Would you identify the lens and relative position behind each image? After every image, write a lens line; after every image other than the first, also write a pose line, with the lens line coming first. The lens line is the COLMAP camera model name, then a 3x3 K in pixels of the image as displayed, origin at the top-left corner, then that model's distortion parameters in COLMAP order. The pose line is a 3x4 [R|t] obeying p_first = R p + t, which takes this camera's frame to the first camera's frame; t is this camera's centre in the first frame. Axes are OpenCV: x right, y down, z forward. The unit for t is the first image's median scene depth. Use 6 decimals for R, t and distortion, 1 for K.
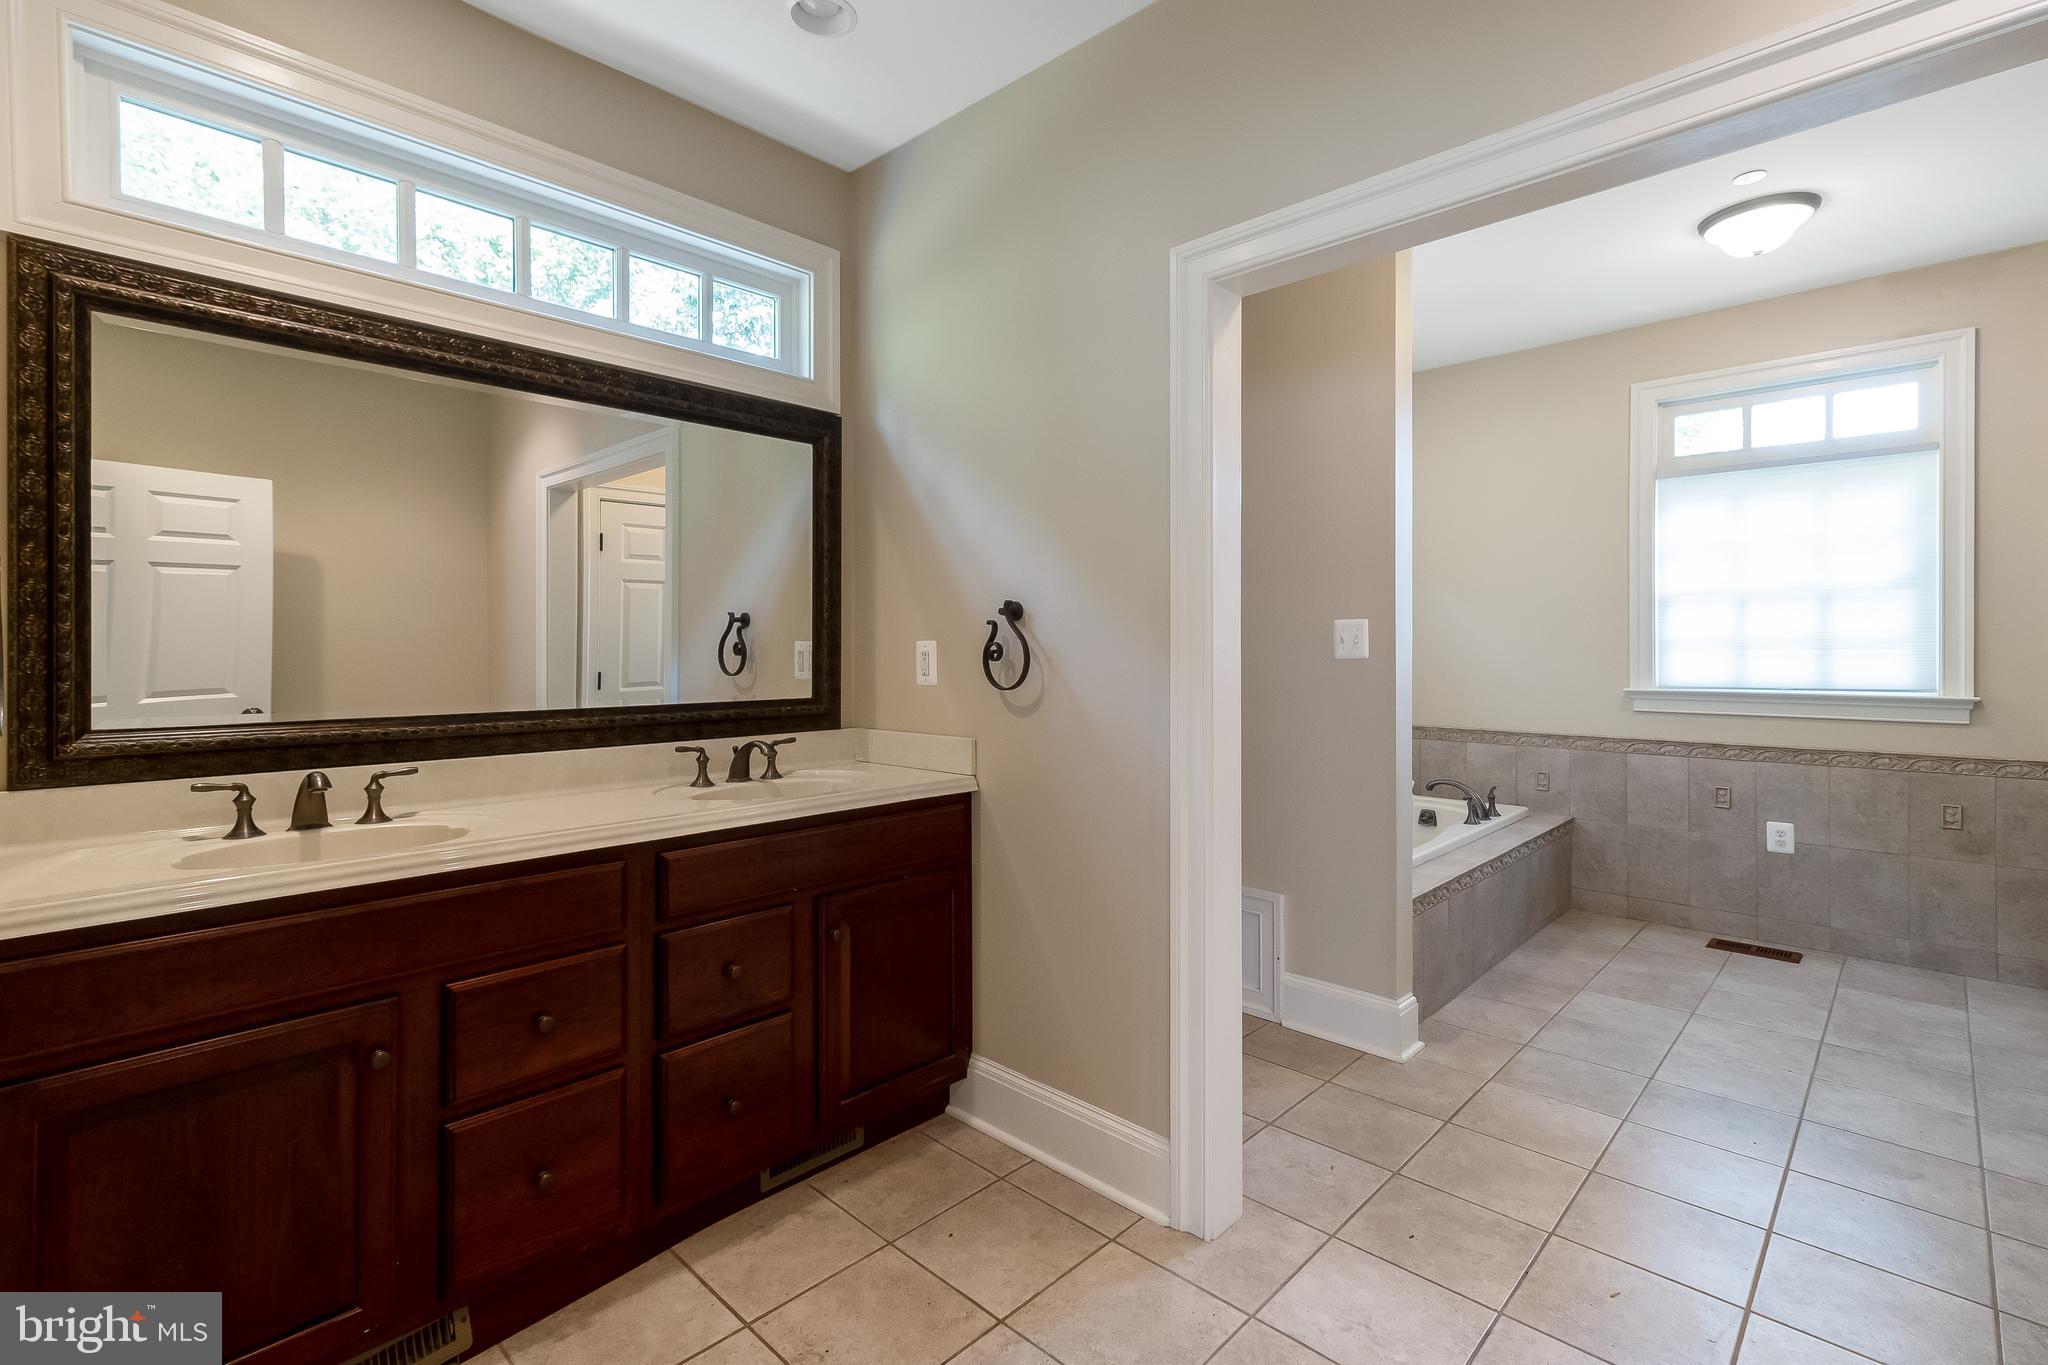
lens RADIAL K [[951.2, 0, 1022.2], [0, 951.2, 645.5], [0, 0, 1]] dist [0.002273, 0.000224]
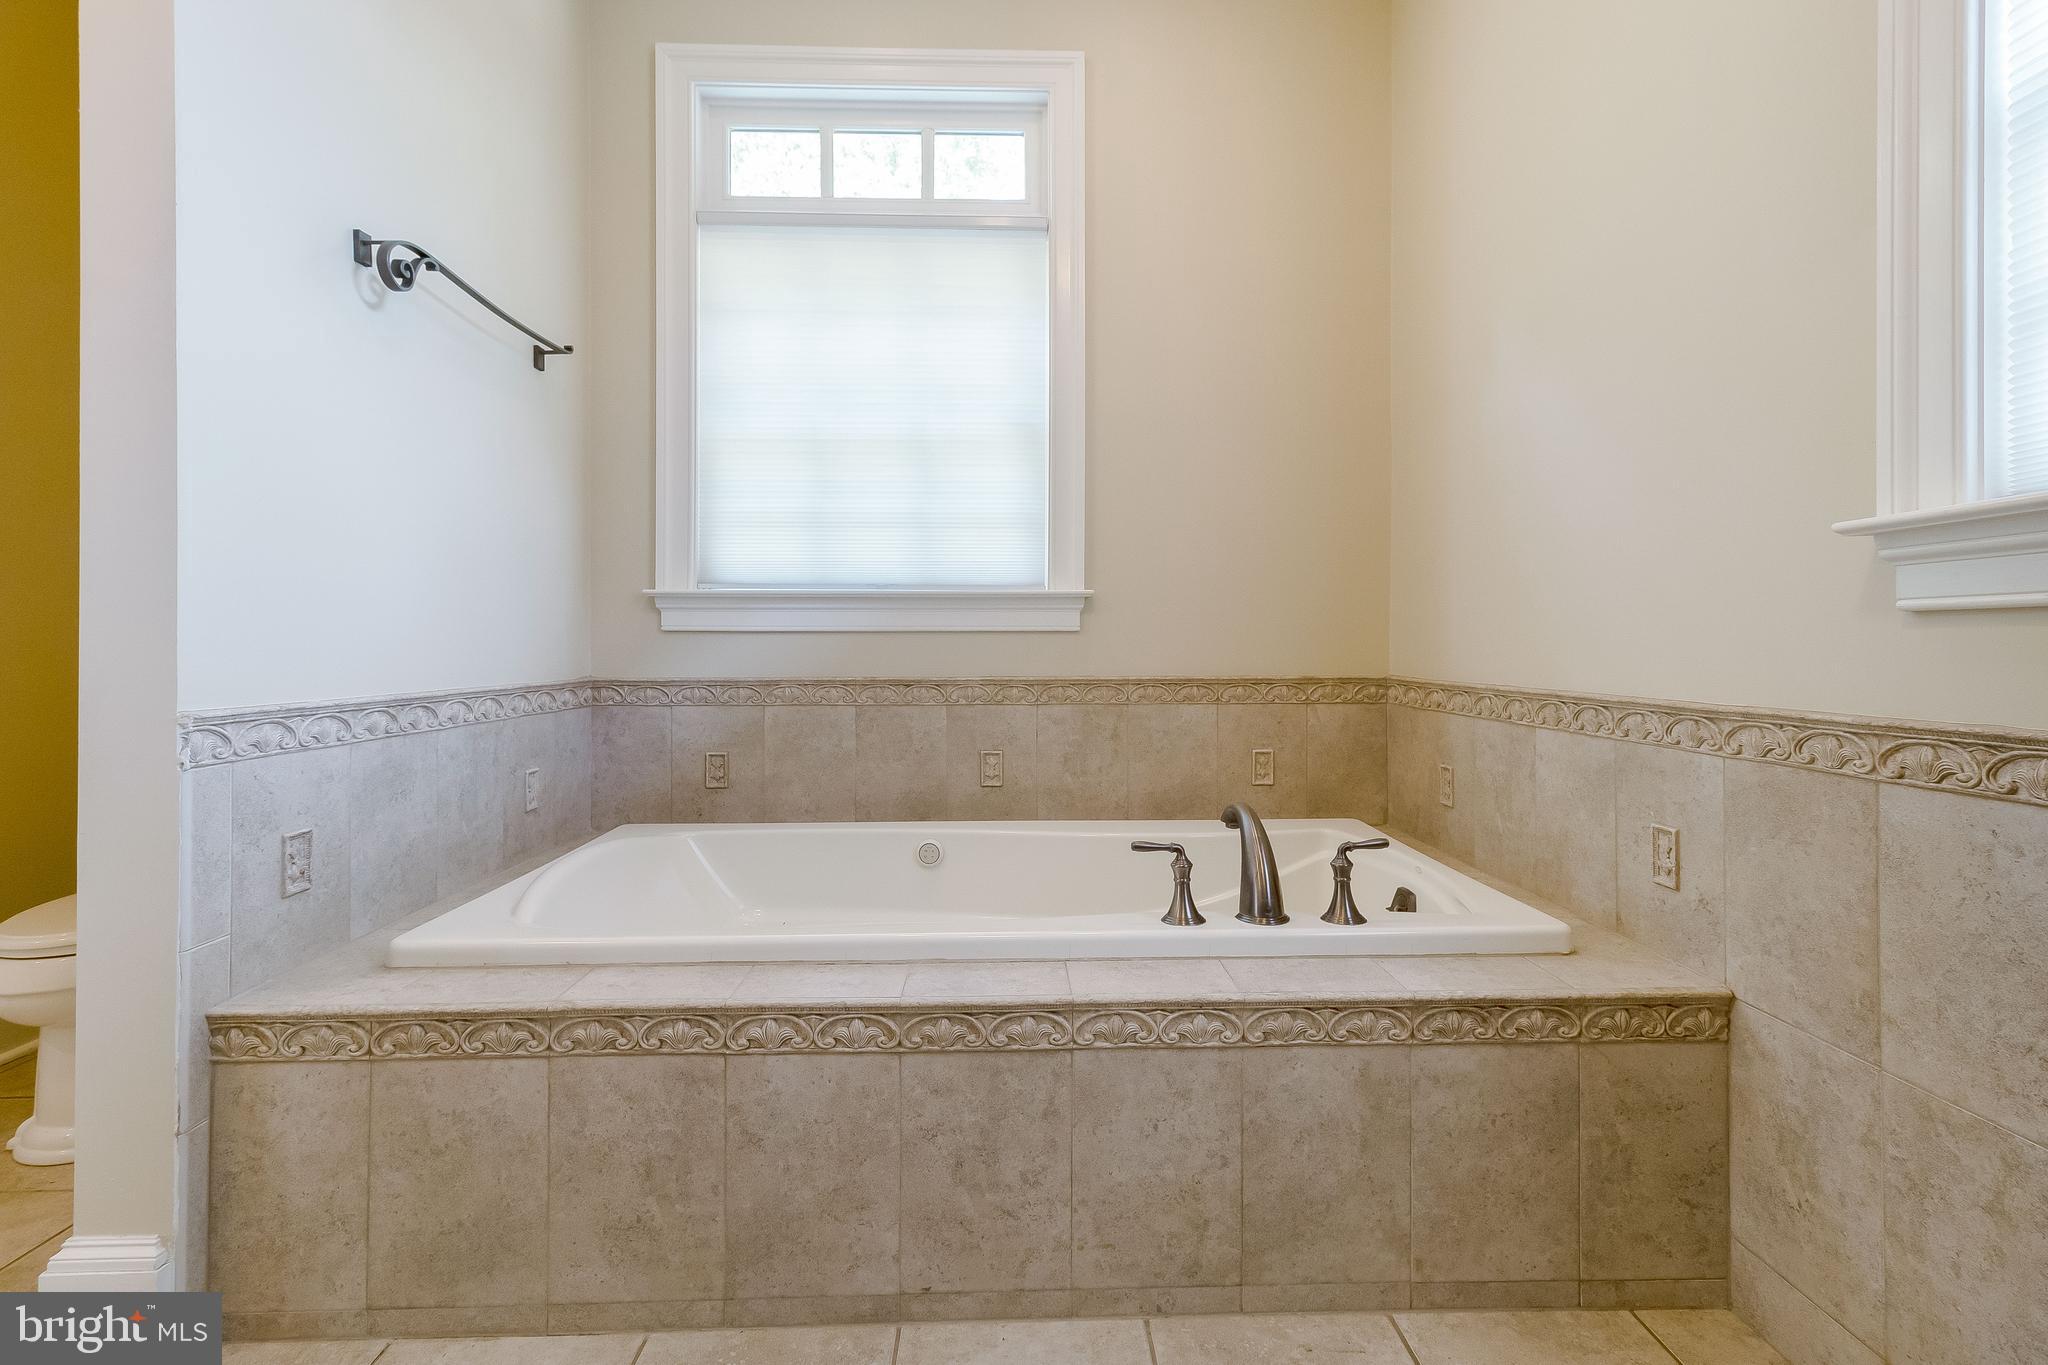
lens RADIAL K [[951.2, 0, 1022.2], [0, 951.2, 645.5], [0, 0, 1]] dist [0.002273, 0.000224]
pose [[0.705694, -0.002073, -0.708514, 0.660136], [0.003288, 0.999995, 0.000349, 0.077256], [0.708509, -0.002576, 0.705697, 0.672948]]
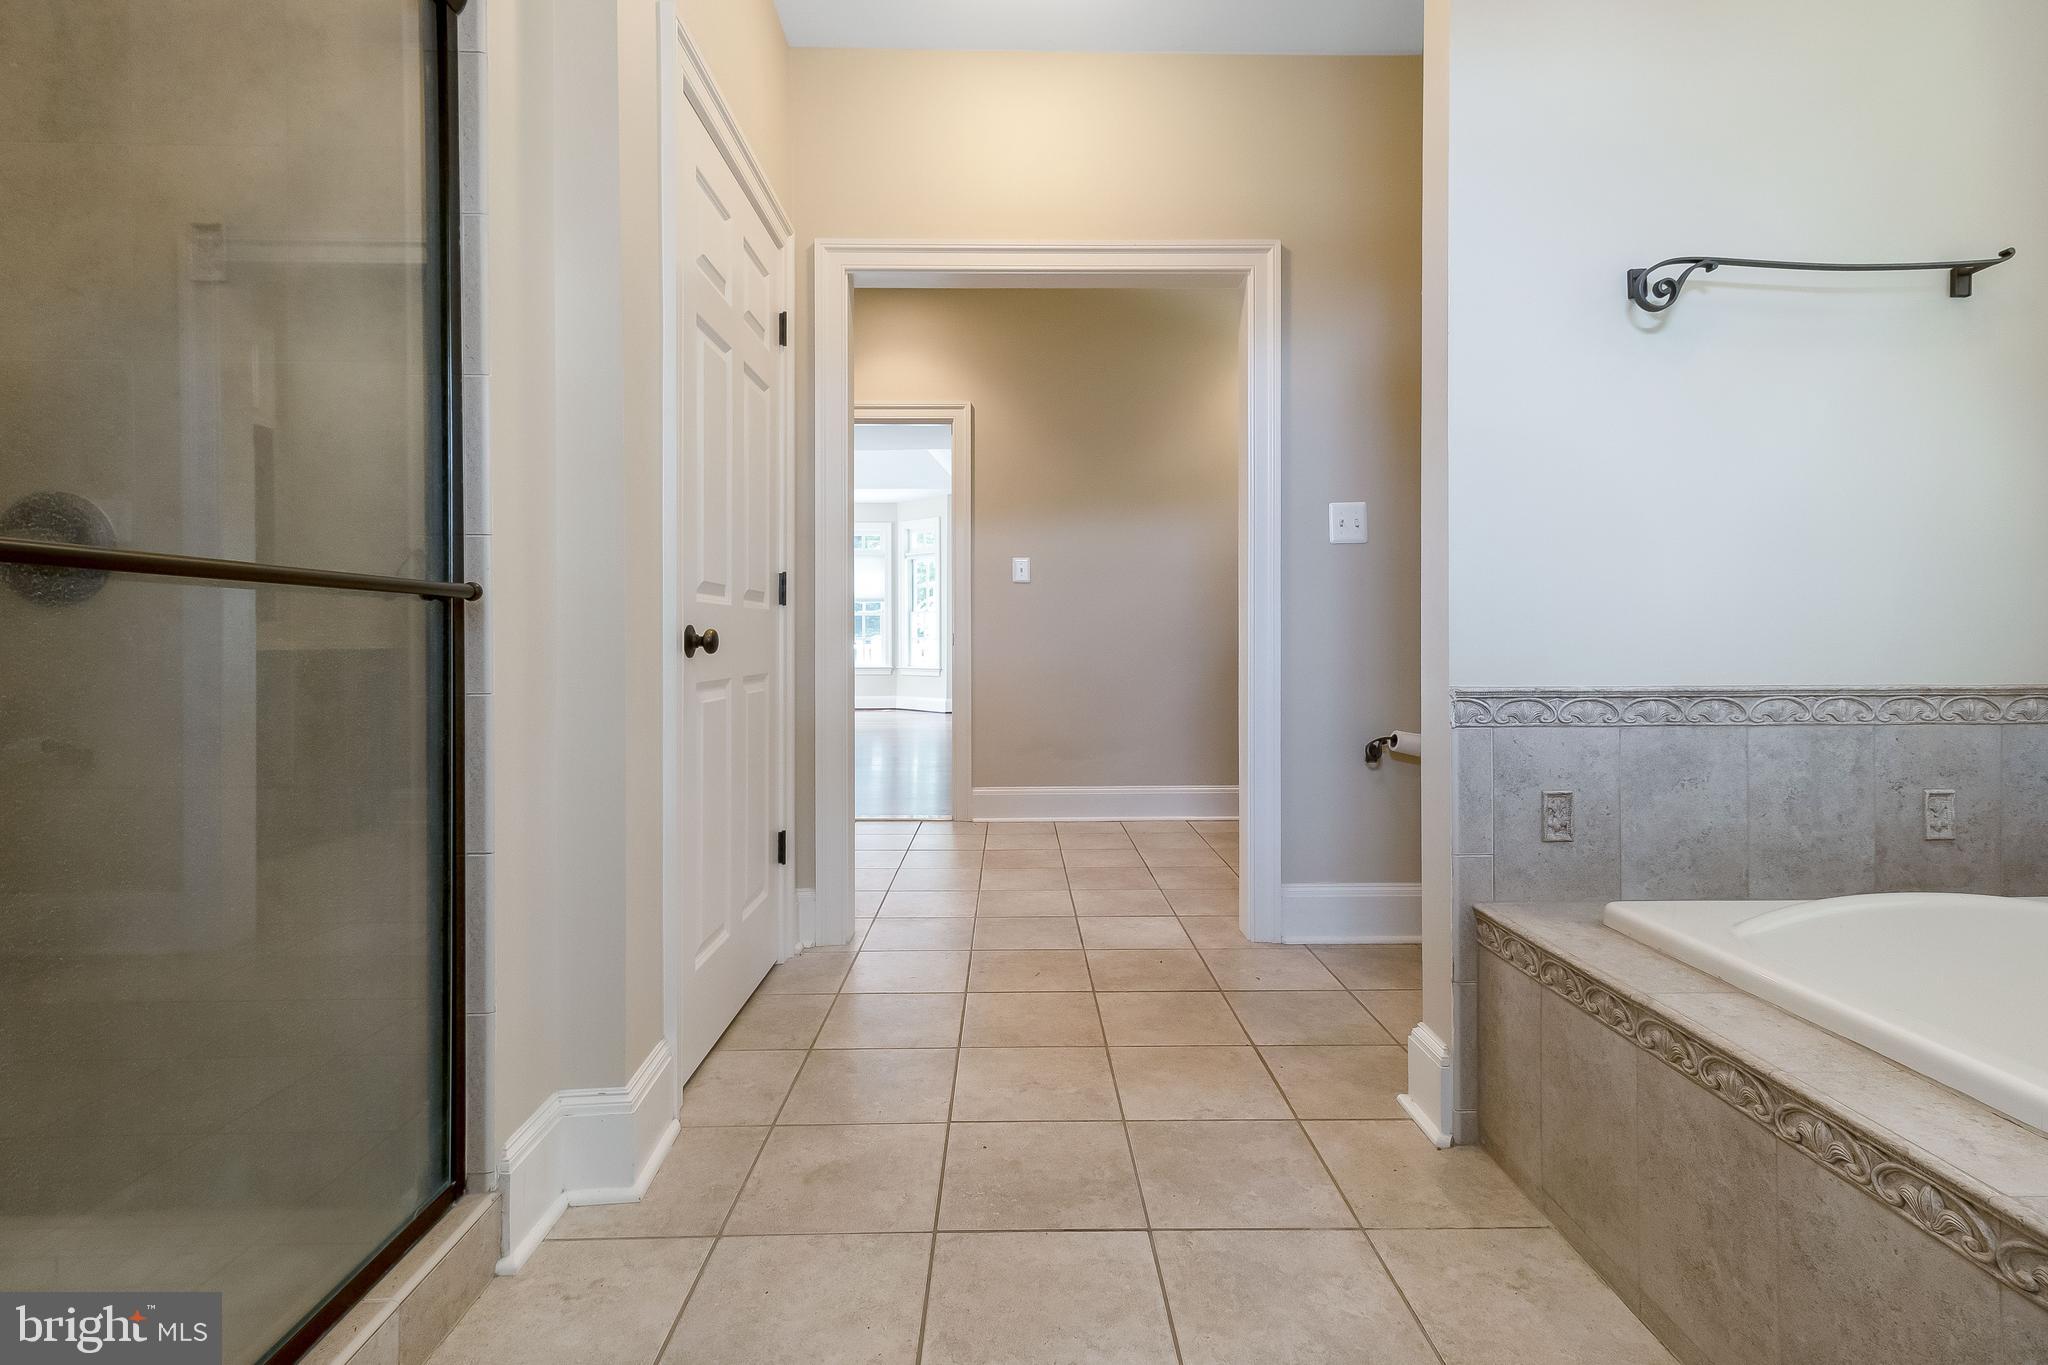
lens RADIAL K [[951.2, 0, 1022.2], [0, 951.2, 645.5], [0, 0, 1]] dist [0.002273, 0.000224]
pose [[-0.718378, 0.005058, -0.695635, 0.694266], [0.001682, 0.999983, 0.005533, 0.076195], [0.695651, 0.002805, -0.718374, 0.853973]]
